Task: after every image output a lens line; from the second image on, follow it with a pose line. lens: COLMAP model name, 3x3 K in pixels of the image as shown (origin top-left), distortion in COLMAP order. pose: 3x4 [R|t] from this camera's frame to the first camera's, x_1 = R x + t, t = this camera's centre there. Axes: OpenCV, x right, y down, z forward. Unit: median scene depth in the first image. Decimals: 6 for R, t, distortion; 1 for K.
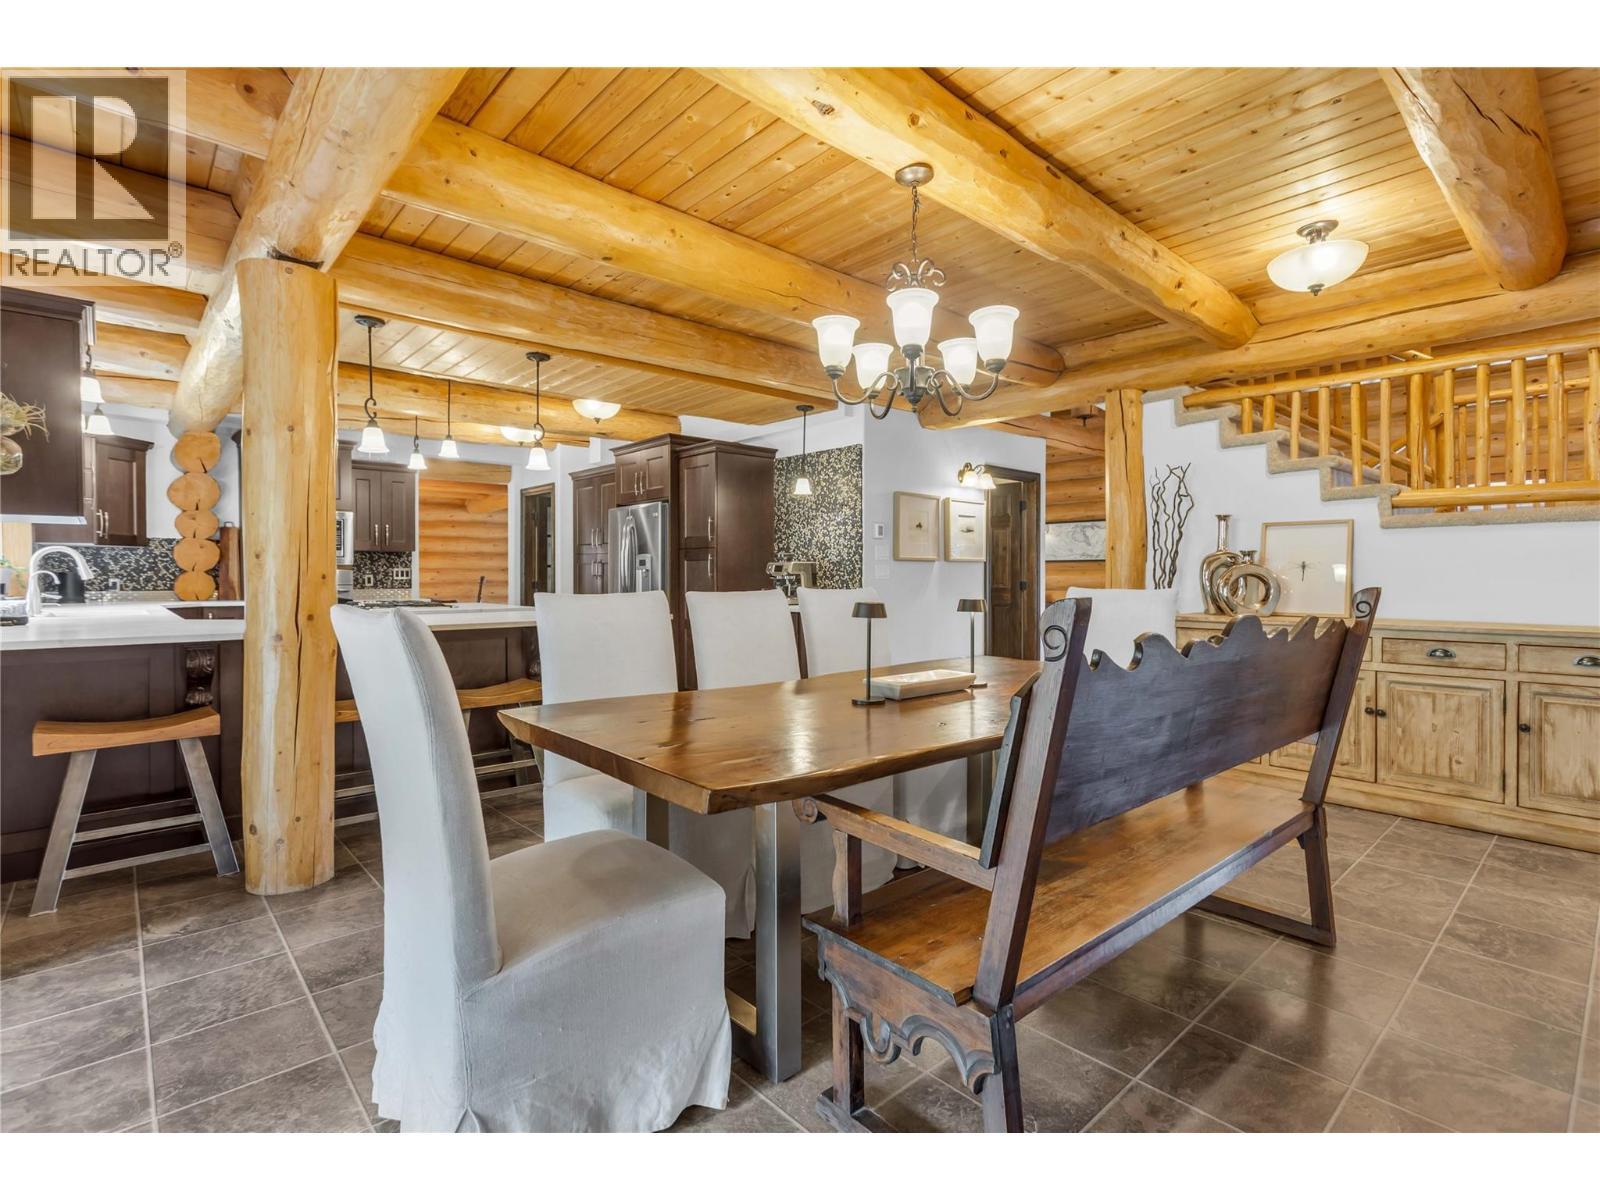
lens RADIAL K [[770.7, 0, 802.1], [0, 770.7, 588.5], [0, 0, 1]] dist [0.002355, 0.001536]
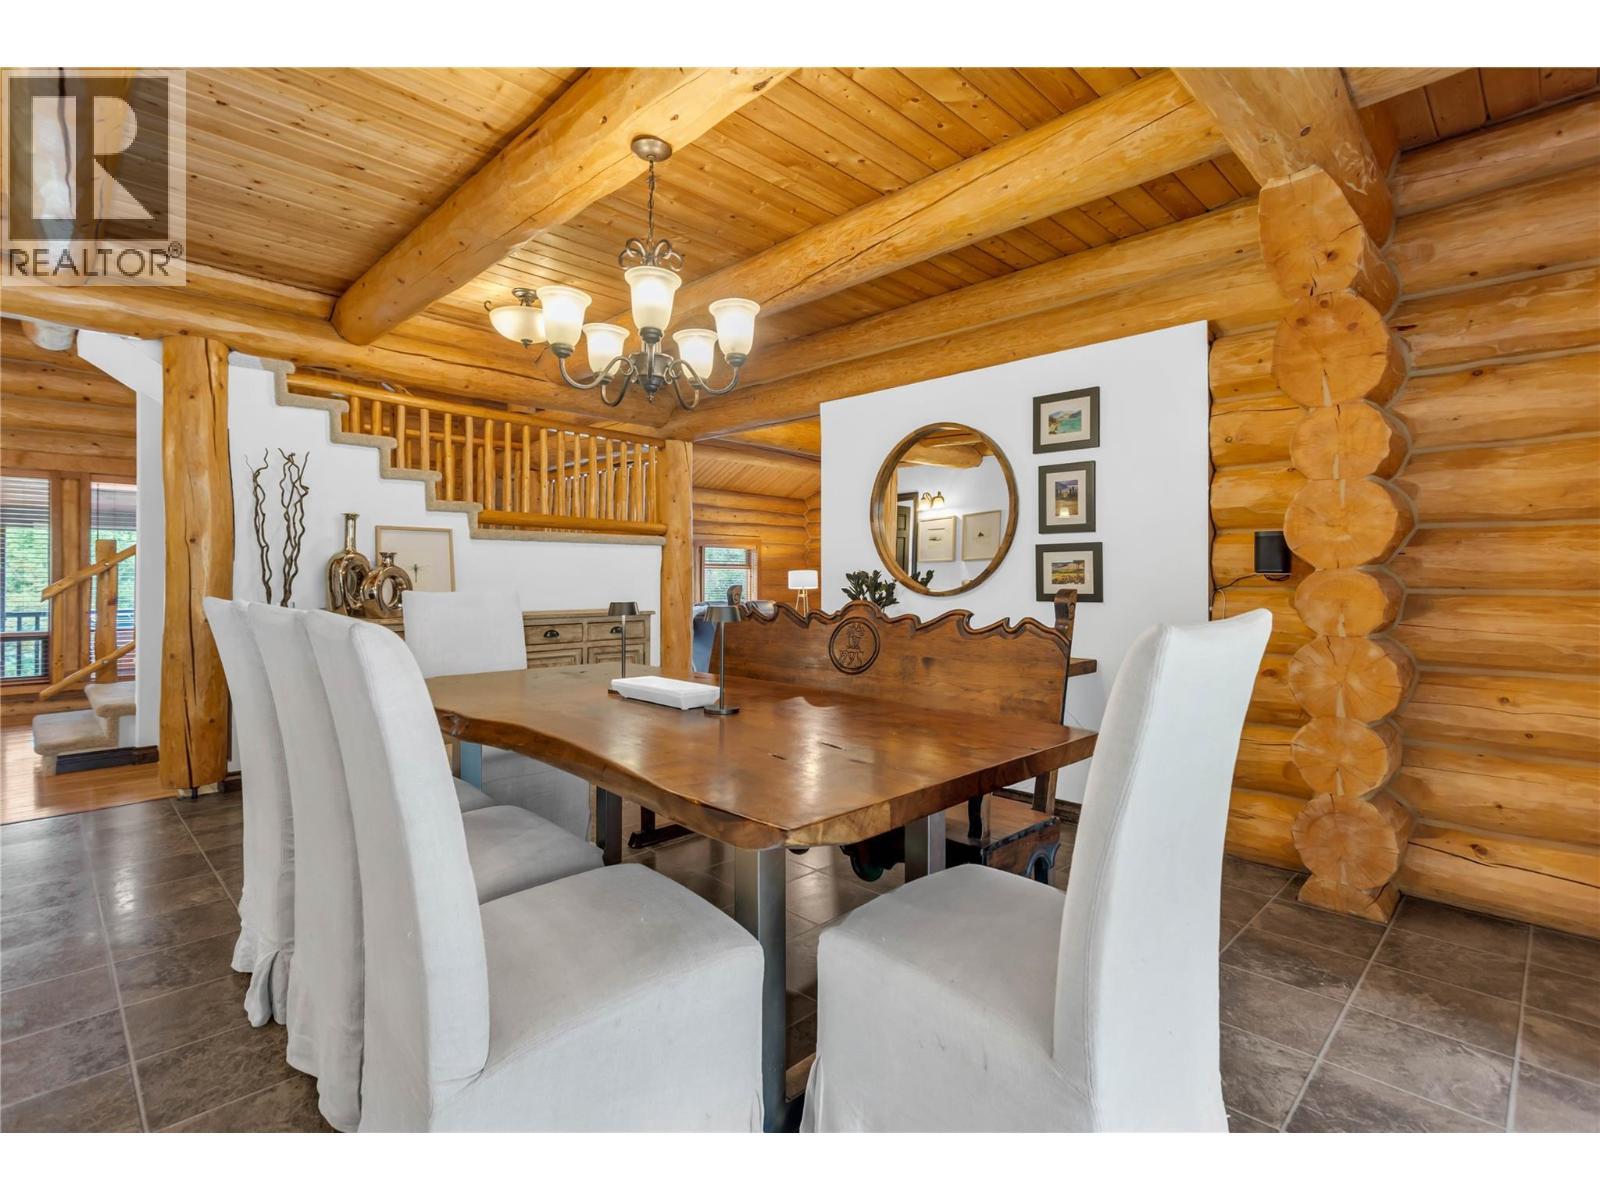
lens RADIAL K [[770.7, 0, 801.2], [0, 770.7, 585.2], [0, 0, 1]] dist [0.002355, 0.001536]
pose [[-0.058275, -0.009702, 0.998253, -0.490982], [0.013388, 0.999855, 0.010499, -0.009889], [-0.998211, 0.013976, -0.058137, 0.543792]]
